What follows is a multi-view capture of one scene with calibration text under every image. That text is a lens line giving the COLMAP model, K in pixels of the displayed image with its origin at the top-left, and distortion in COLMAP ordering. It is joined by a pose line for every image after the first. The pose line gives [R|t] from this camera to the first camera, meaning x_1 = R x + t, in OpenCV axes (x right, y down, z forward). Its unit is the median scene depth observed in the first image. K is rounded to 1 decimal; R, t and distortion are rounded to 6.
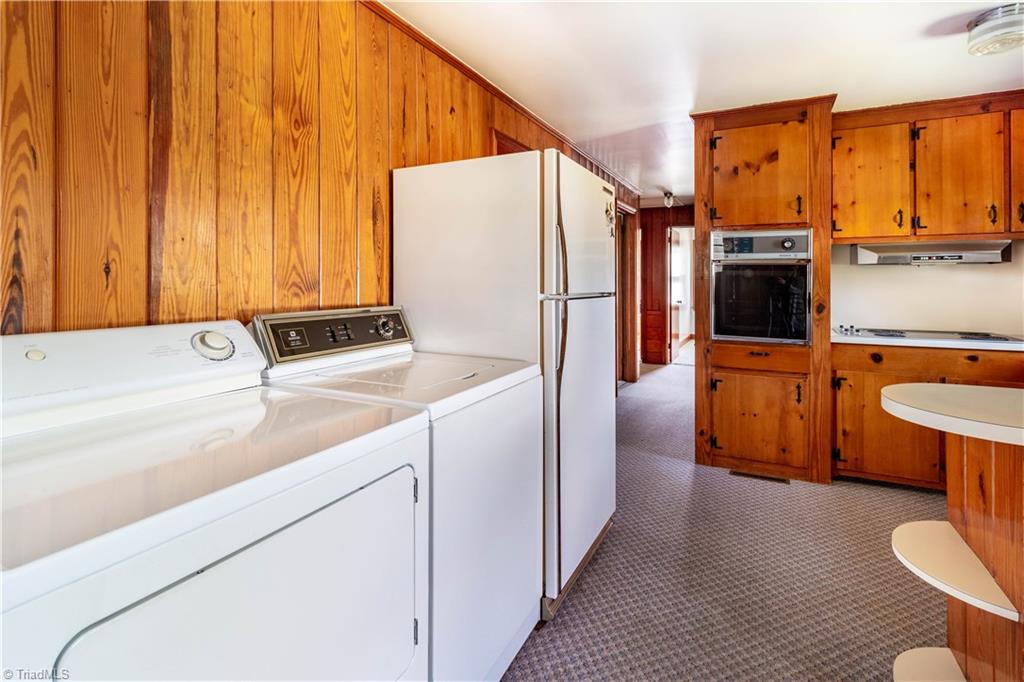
lens RADIAL K [[496.5, 0, 512.1], [0, 496.5, 290.9], [0, 0, 1]] dist [-0.000893, -0.000142]
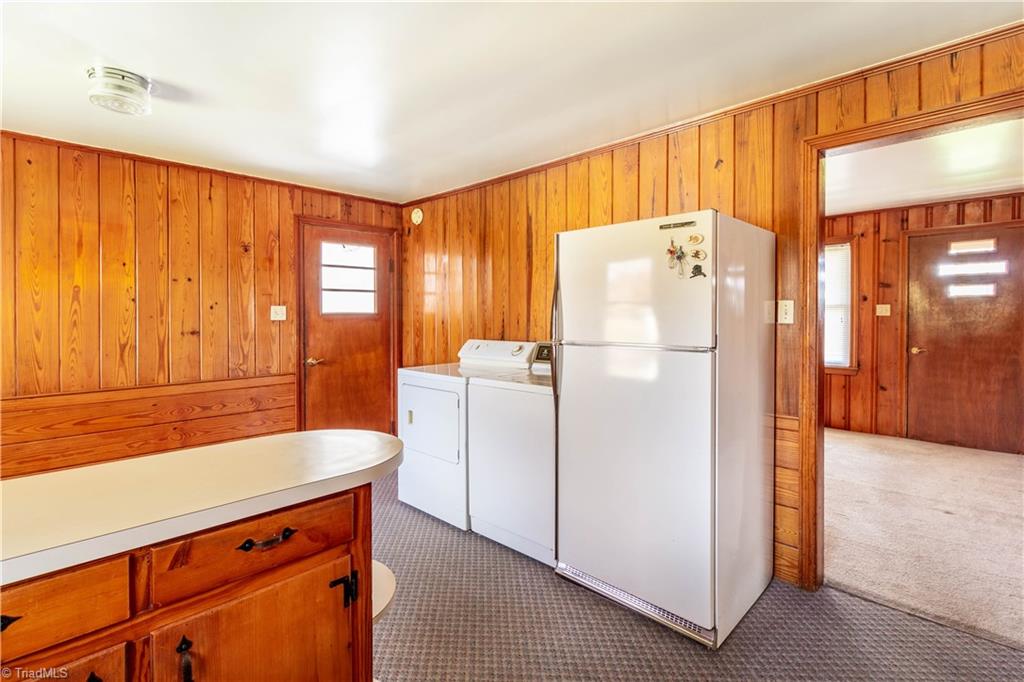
lens RADIAL K [[475.9, 0, 512.9], [0, 475.9, 317.8], [0, 0, 1]] dist [-0.000153, 0.000005]
pose [[-0.303416, 0.008996, -0.952816, 1.276054], [-0.004594, 0.999930, 0.010904, -0.064692], [0.952847, 0.007686, -0.303354, 1.184442]]
